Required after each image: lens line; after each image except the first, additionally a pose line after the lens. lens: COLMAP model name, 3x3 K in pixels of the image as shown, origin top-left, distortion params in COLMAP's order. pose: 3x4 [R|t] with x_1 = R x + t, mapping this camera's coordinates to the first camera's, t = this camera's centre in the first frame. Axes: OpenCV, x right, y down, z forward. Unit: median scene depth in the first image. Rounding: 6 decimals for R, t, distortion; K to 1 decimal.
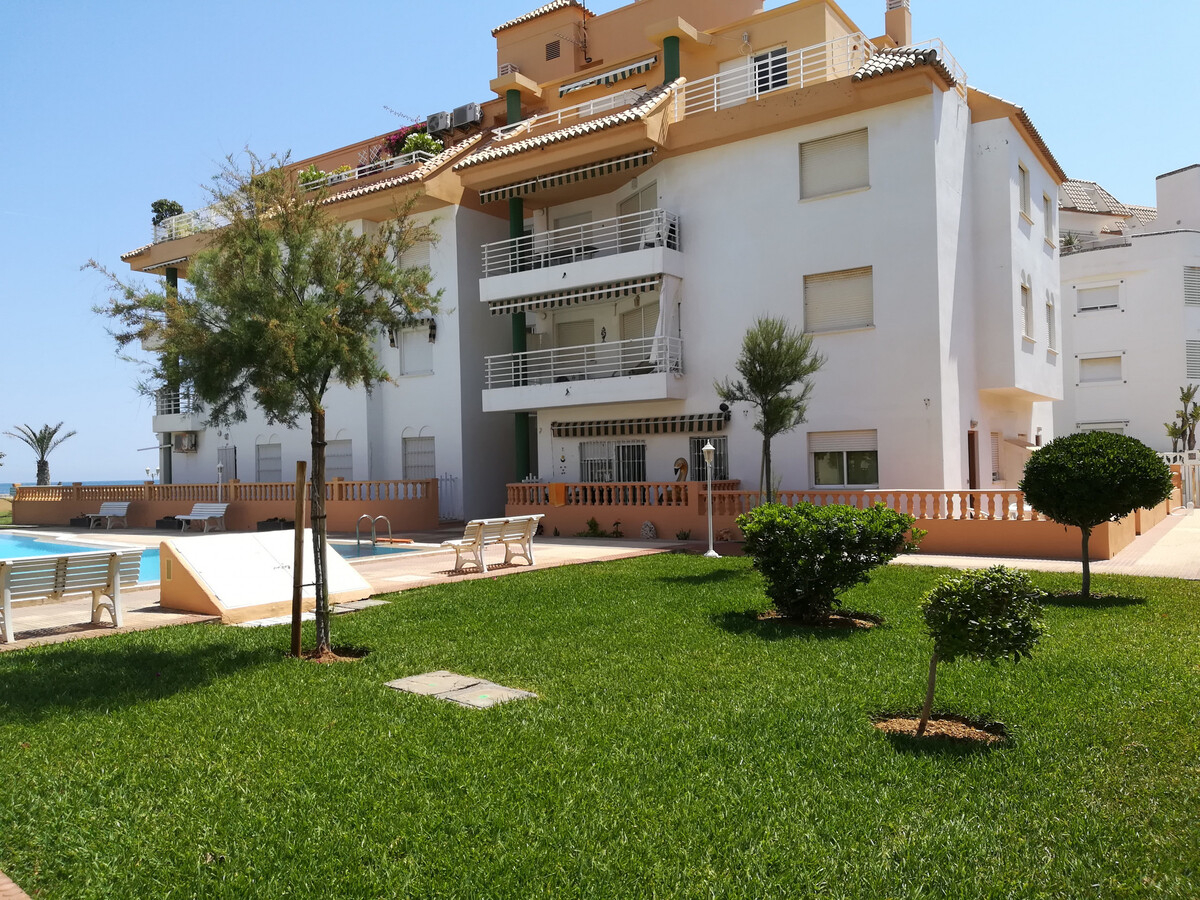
lens RADIAL K [[922.5, 0, 596.5], [0, 922.5, 454.5], [0, 0, 1]] dist [0.081960, -0.122217]
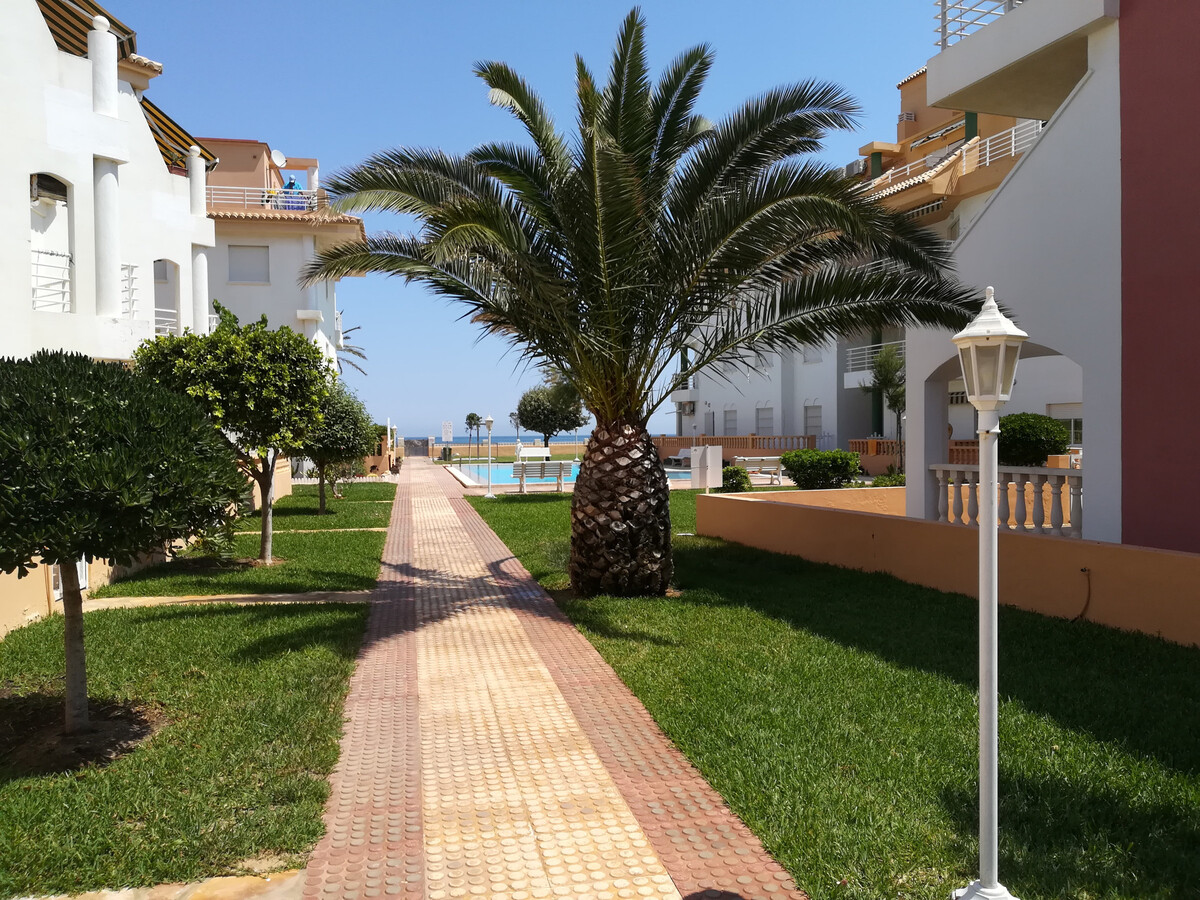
lens RADIAL K [[922.5, 0, 596.5], [0, 922.5, 454.5], [0, 0, 1]] dist [0.081960, -0.122217]
pose [[0.810259, 0.025243, -0.585528, 0.411086], [0.003887, 0.998819, 0.048440, -0.015542], [0.586059, -0.041525, 0.809204, -0.388456]]
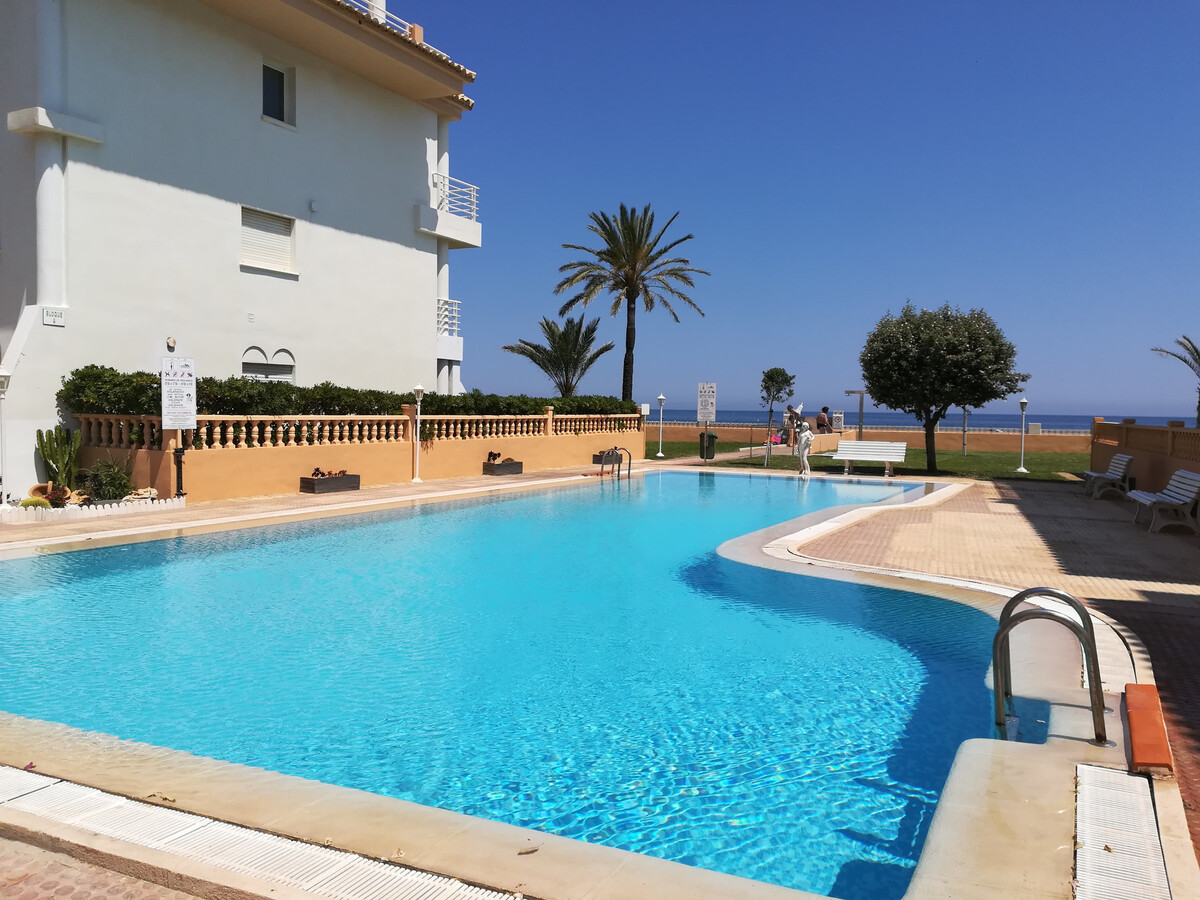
lens RADIAL K [[922.5, 0, 596.5], [0, 922.5, 454.5], [0, 0, 1]] dist [0.081960, -0.122217]
pose [[0.247583, 0.076743, -0.965822, -0.036022], [-0.006324, 0.996965, 0.077596, 0.008895], [0.968846, -0.013104, 0.247317, 0.650979]]
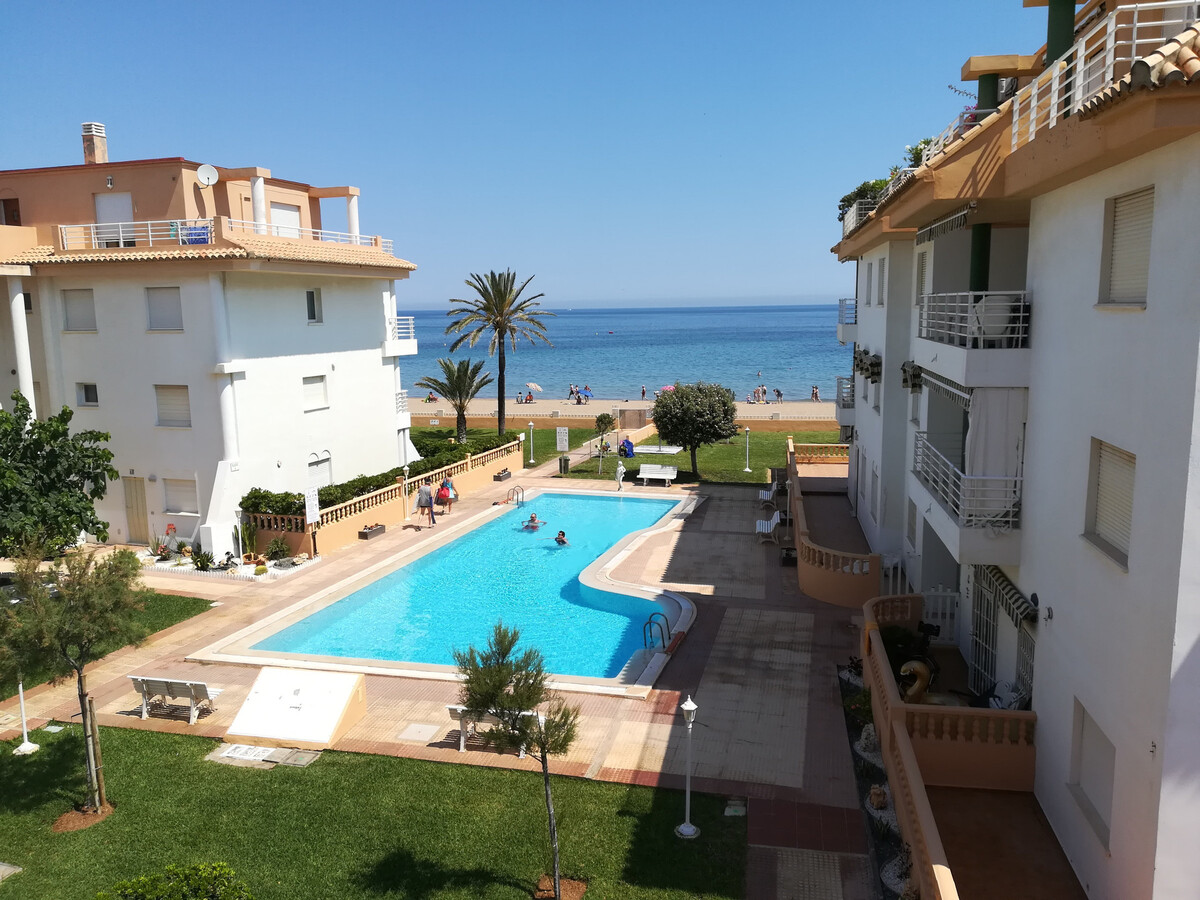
lens RADIAL K [[922.5, 0, 596.5], [0, 922.5, 454.5], [0, 0, 1]] dist [0.081960, -0.122217]
pose [[0.411225, 0.159407, -0.897487, 0.518113], [0.020305, 0.982744, 0.183853, -0.247902], [0.911308, -0.093828, 0.400892, 0.411724]]
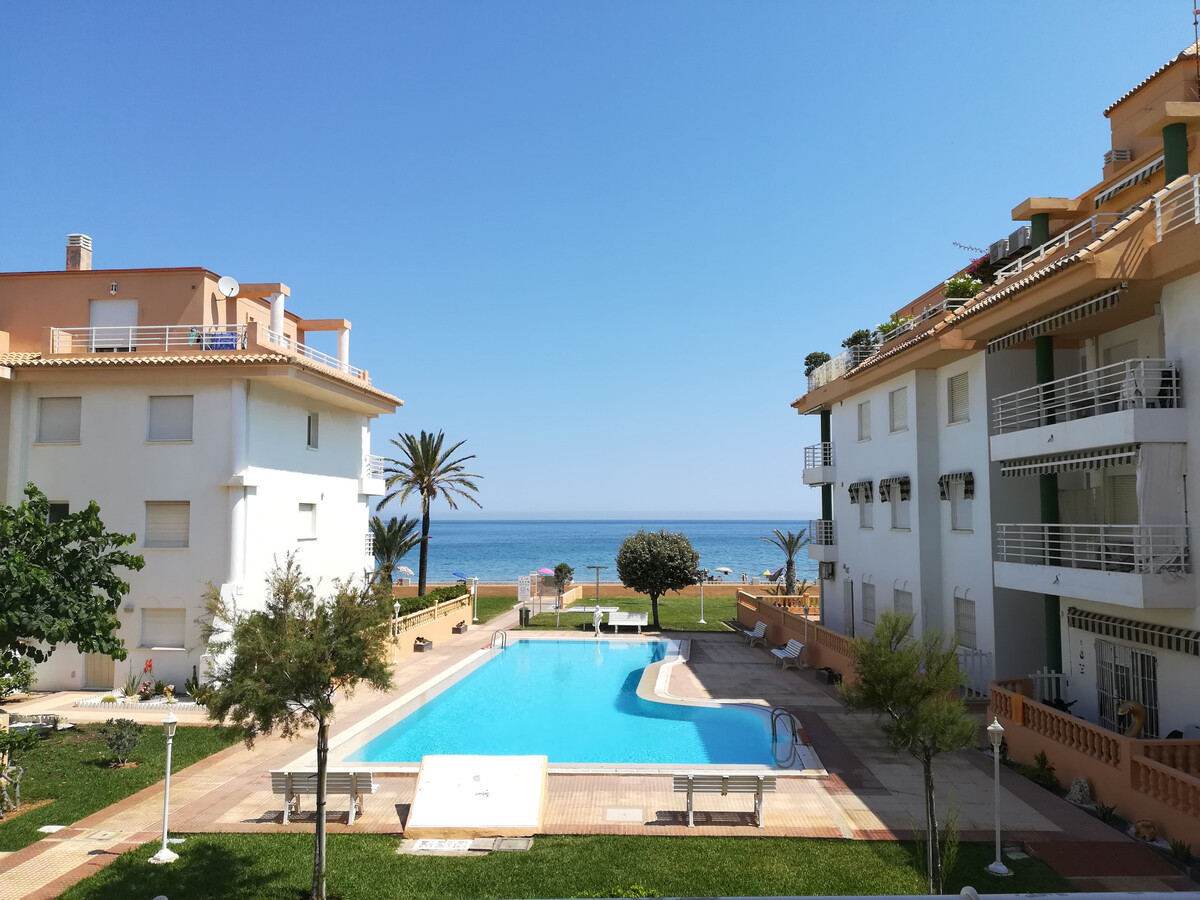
lens RADIAL K [[922.5, 0, 596.5], [0, 922.5, 454.5], [0, 0, 1]] dist [0.081960, -0.122217]
pose [[0.592724, -0.033840, -0.804694, 0.376084], [0.000763, 0.999140, -0.041454, -0.137170], [0.805405, 0.023957, 0.592240, 0.165482]]
